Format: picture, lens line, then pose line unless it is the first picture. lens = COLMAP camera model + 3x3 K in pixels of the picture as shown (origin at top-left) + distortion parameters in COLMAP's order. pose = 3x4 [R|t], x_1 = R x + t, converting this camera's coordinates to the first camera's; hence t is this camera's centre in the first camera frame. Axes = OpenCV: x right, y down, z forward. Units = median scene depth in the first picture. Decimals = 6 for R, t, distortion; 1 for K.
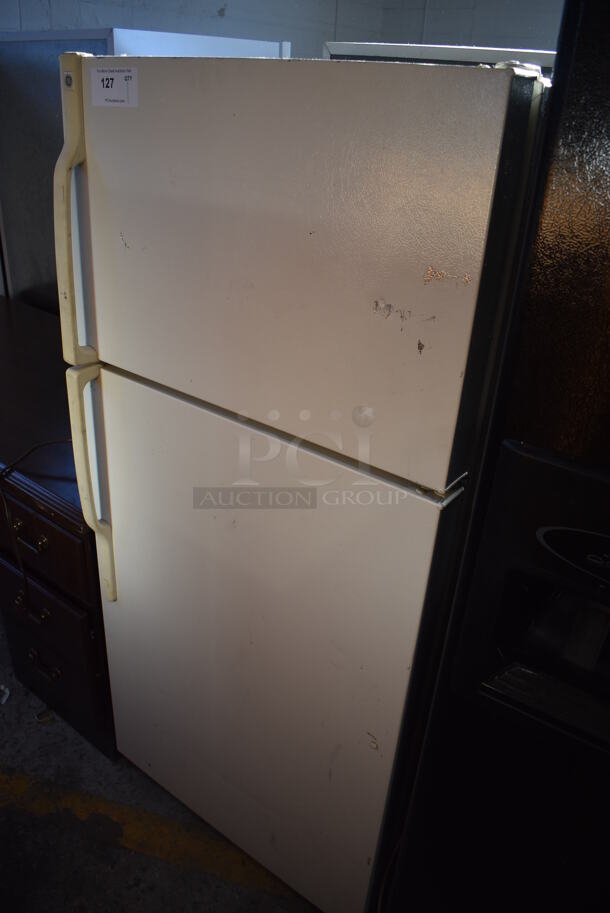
lens RADIAL K [[714.3, 0, 305.0], [0, 714.3, 456.5], [0, 0, 1]] dist [-0.081295, 0.000417]
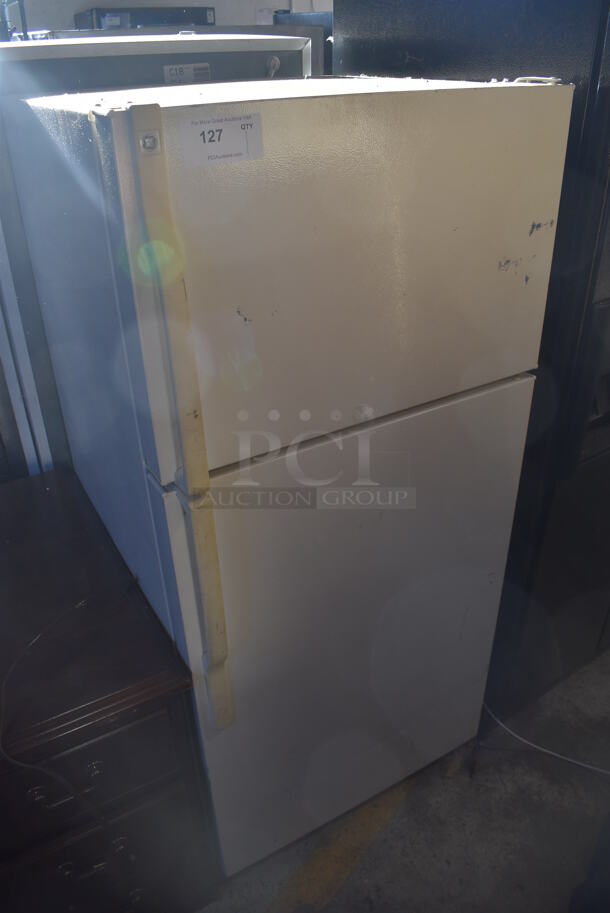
lens RADIAL K [[714.3, 0, 305.0], [0, 714.3, 456.5], [0, 0, 1]] dist [-0.081295, 0.000417]
pose [[0.377754, -0.531557, 0.758122, -1.060250], [0.465838, 0.816722, 0.340529, -0.463867], [-0.800186, 0.224526, 0.556139, 0.546912]]
